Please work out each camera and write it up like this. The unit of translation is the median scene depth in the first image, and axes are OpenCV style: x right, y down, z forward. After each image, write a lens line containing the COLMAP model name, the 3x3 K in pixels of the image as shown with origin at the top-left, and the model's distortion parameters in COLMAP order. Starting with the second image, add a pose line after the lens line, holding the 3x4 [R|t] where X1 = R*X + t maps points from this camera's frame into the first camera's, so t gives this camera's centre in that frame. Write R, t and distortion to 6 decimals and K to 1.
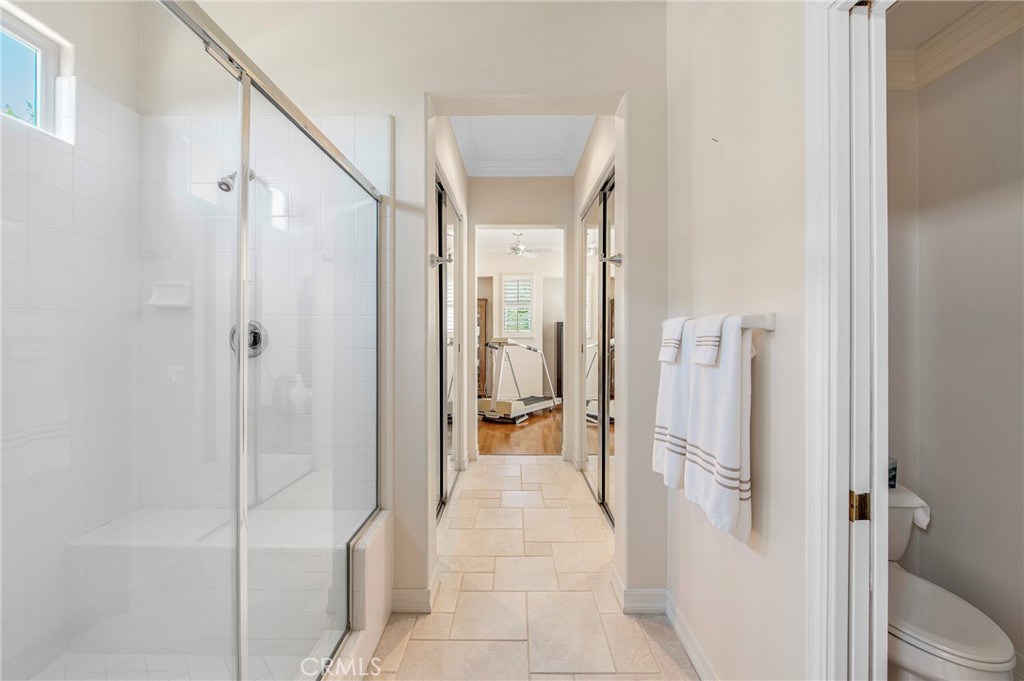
lens RADIAL K [[427.6, 0, 513.2], [0, 427.6, 338.5], [0, 0, 1]] dist [-0.002376, -0.000148]
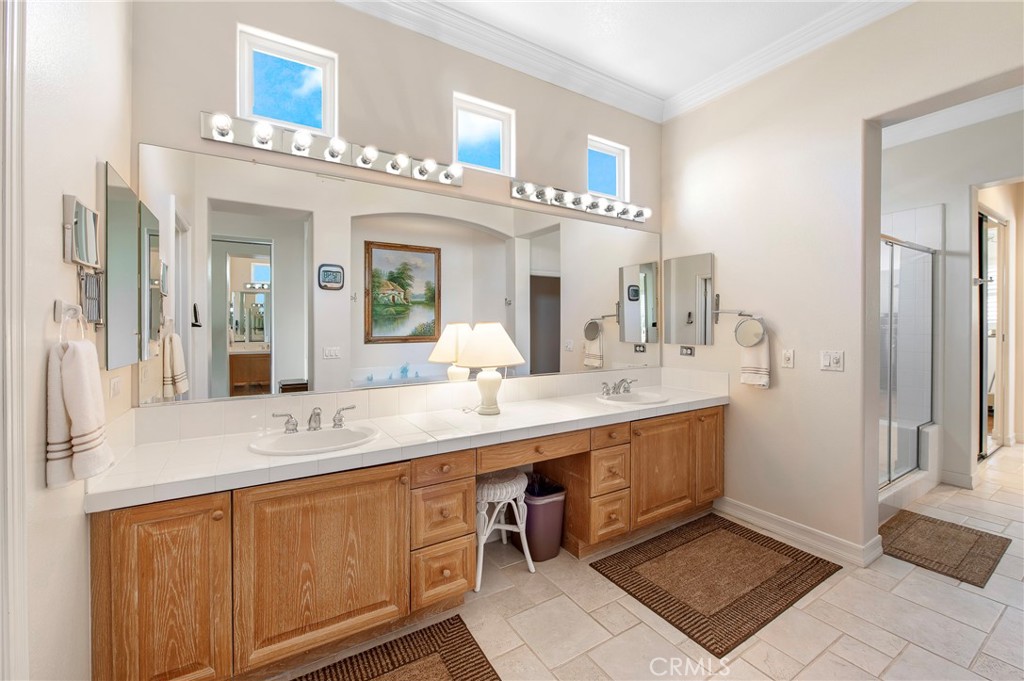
lens RADIAL K [[423.5, 0, 517.0], [0, 423.5, 328.5], [0, 0, 1]] dist [-0.001503, -0.000189]
pose [[0.548212, 0.003809, -0.836331, 0.203311], [-0.005622, 0.999984, 0.000870, 0.004876], [0.836320, 0.004225, 0.548225, -1.358340]]
